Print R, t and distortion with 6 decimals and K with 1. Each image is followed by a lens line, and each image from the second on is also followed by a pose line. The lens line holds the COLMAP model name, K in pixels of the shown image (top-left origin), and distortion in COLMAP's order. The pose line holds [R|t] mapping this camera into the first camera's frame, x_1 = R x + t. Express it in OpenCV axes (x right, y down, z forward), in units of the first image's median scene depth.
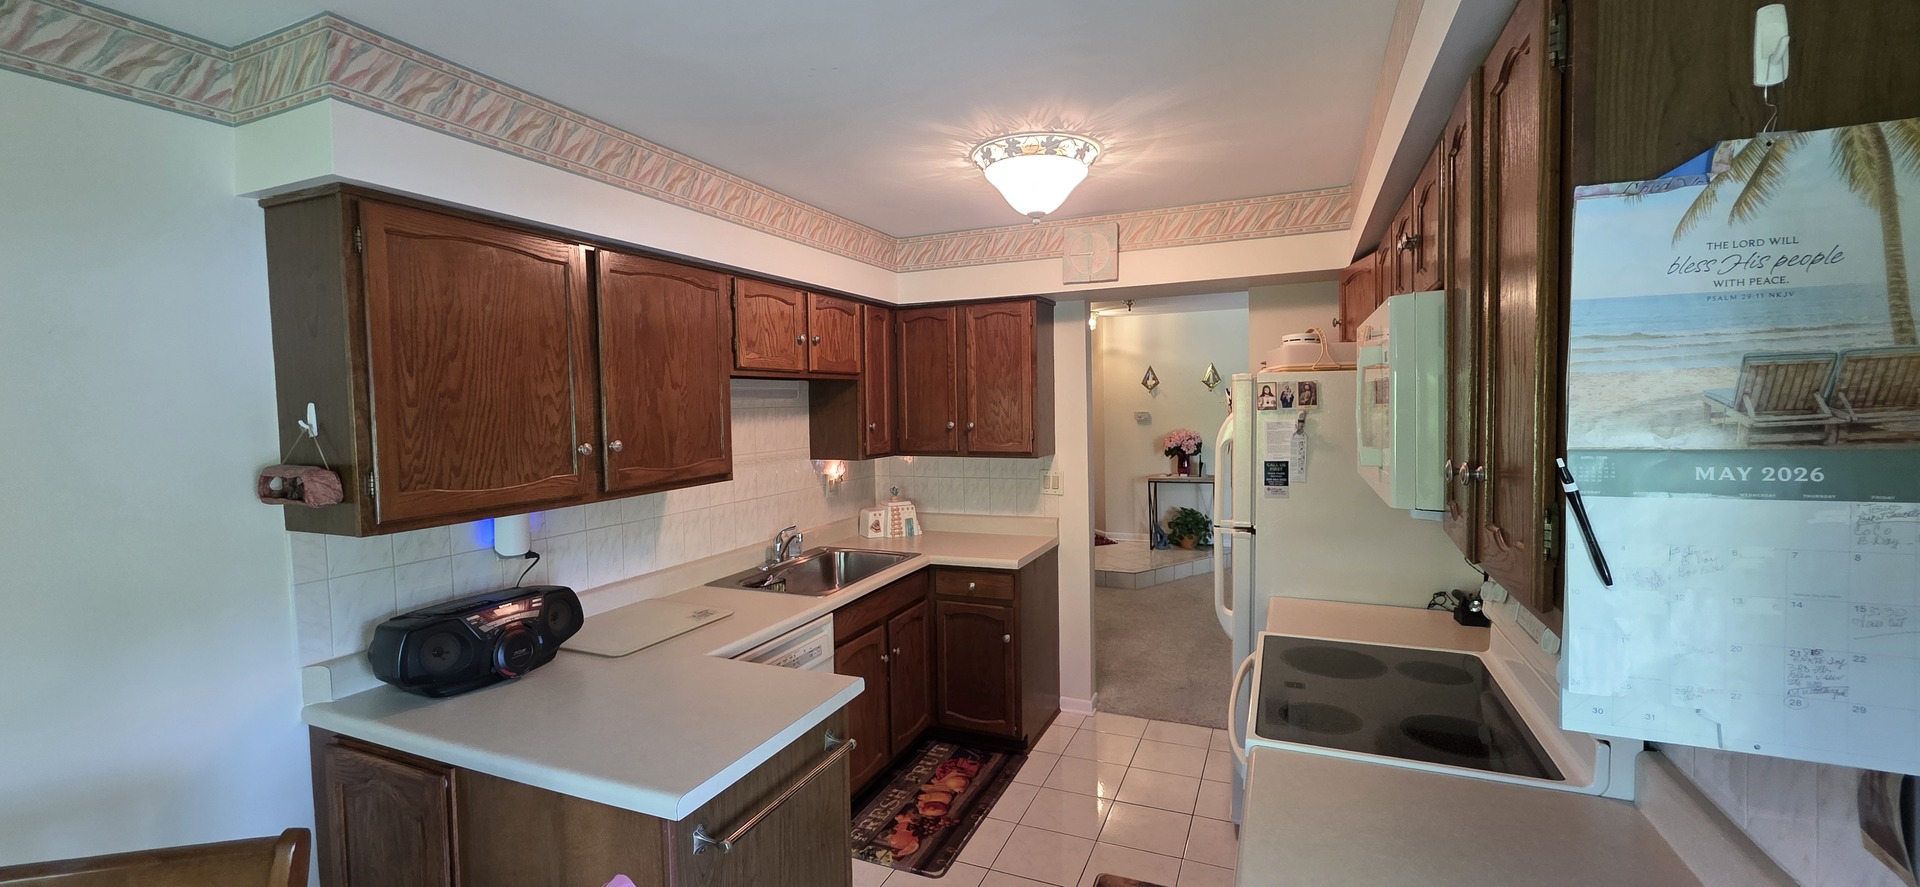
lens RADIAL K [[765.7, 0, 960.3], [0, 765.7, 437.0], [0, 0, 1]] dist [0.001055, -0.000915]
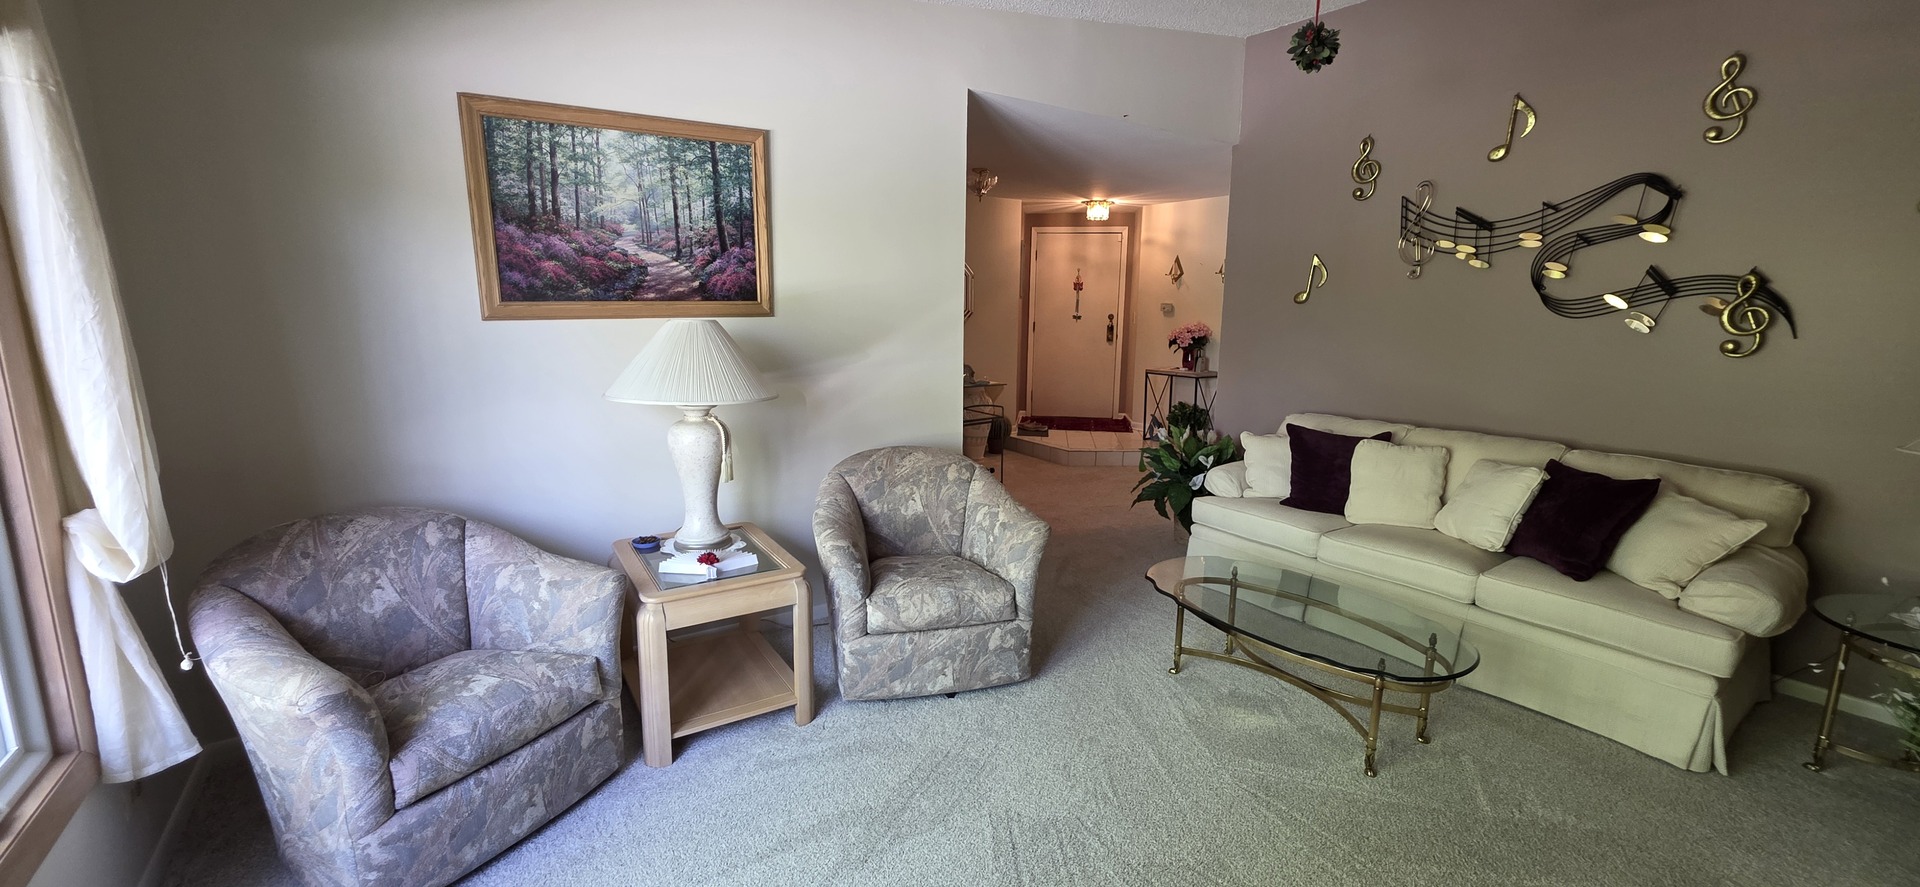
lens RADIAL K [[765.7, 0, 952.1], [0, 765.7, 444.3], [0, 0, 1]] dist [0.001055, -0.000915]
pose [[0.847577, 0.126837, -0.515292, 1.523235], [-0.055398, 0.986859, 0.151790, 0.034941], [0.527773, -0.100107, 0.843466, 0.002967]]
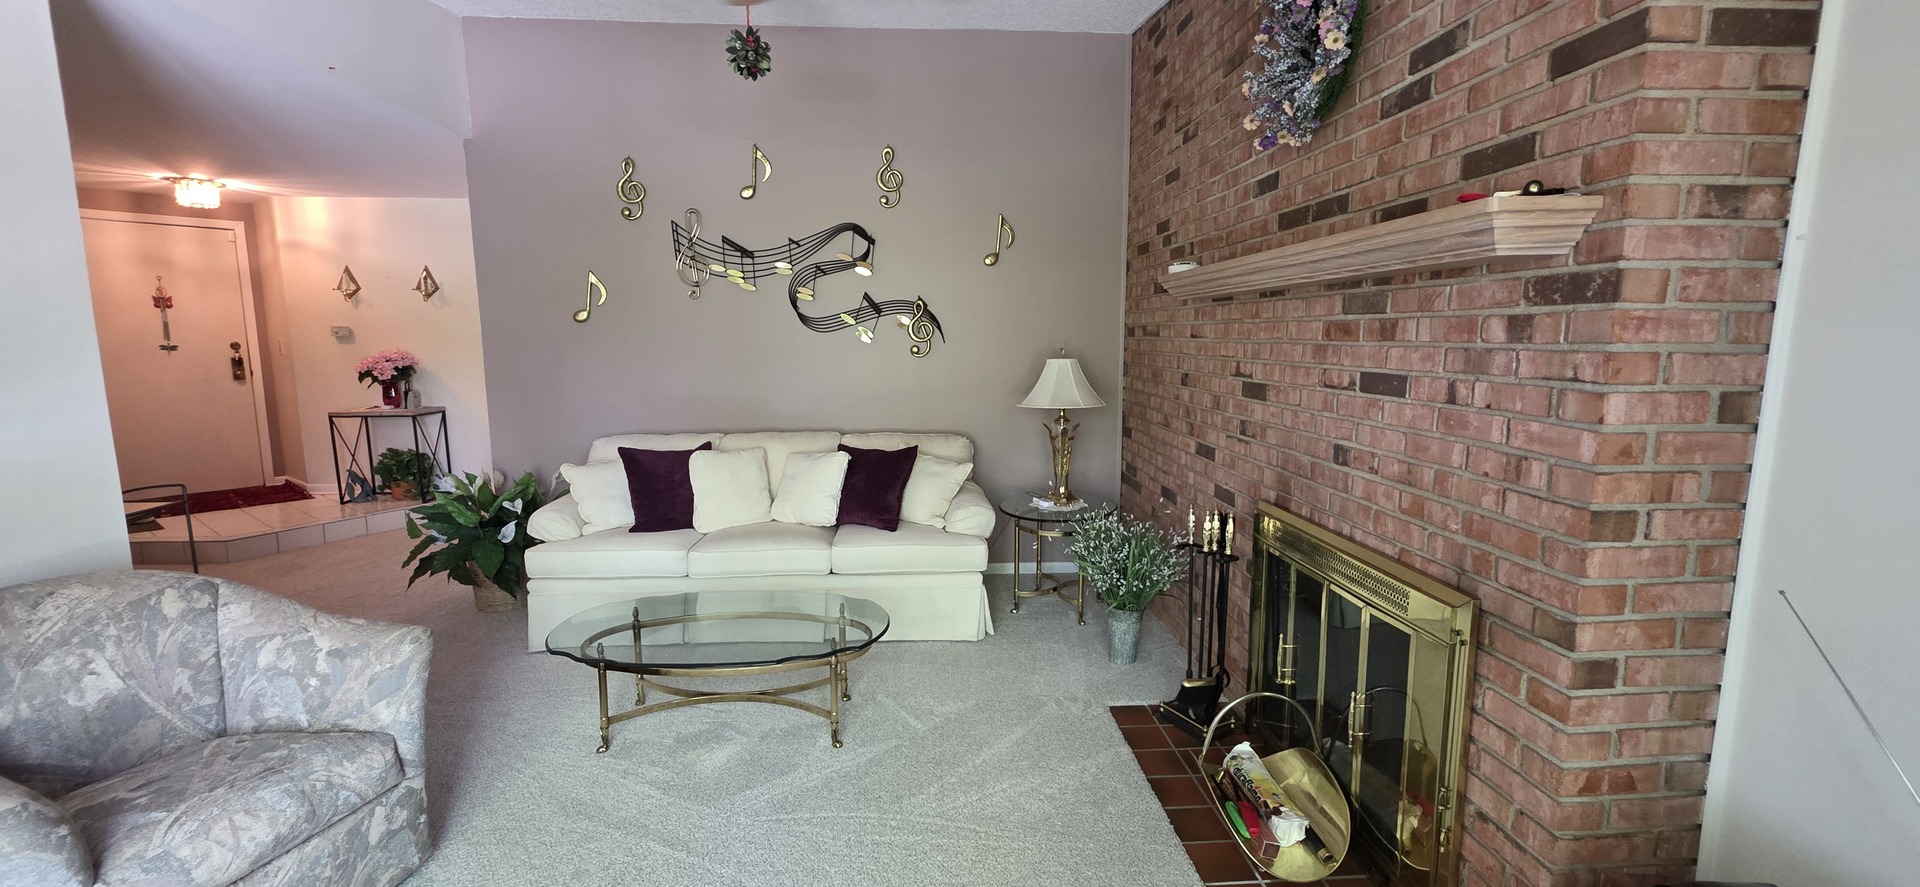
lens RADIAL K [[765.7, 0, 955.4], [0, 765.7, 442.2], [0, 0, 1]] dist [0.001055, -0.000915]
pose [[0.888879, -0.042307, 0.456185, 1.226482], [0.003693, 0.996356, 0.085207, 0.057435], [-0.458128, -0.074054, 0.885796, 0.076076]]
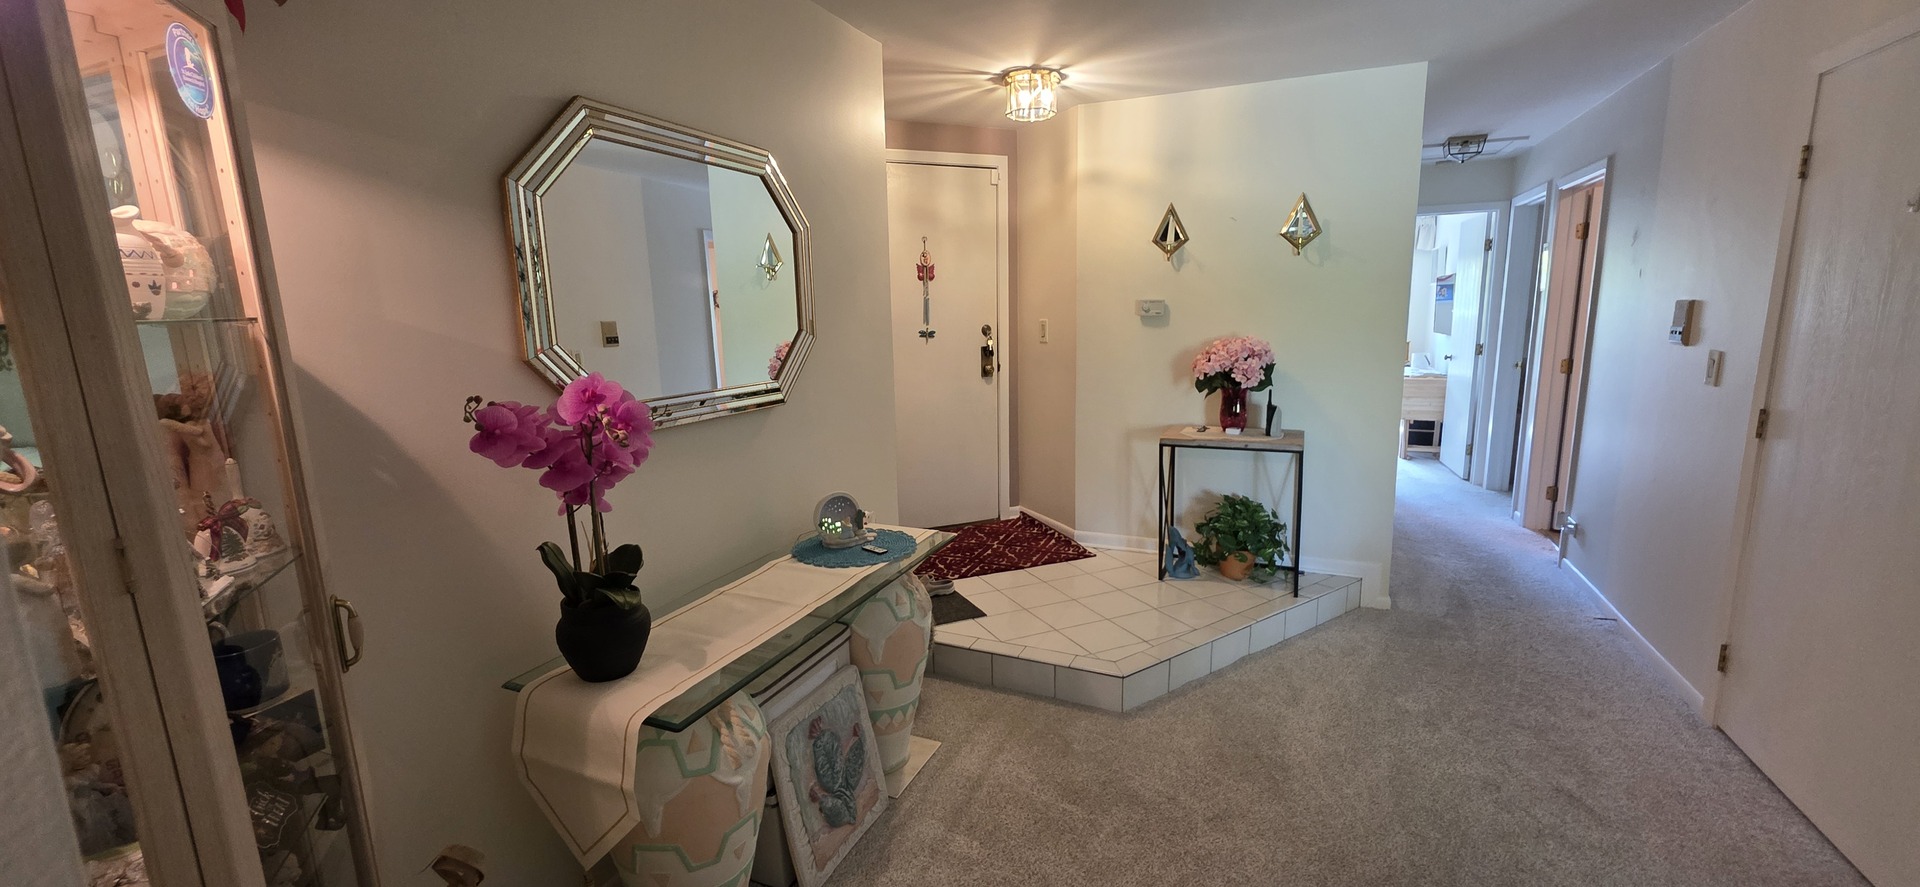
lens RADIAL K [[765.7, 0, 949.8], [0, 765.7, 438.2], [0, 0, 1]] dist [0.001055, -0.000915]
pose [[0.999655, 0.005786, -0.025617, 0.340614], [-0.002549, 0.992196, 0.124658, -0.015480], [0.026138, -0.124550, 0.991869, 1.401864]]
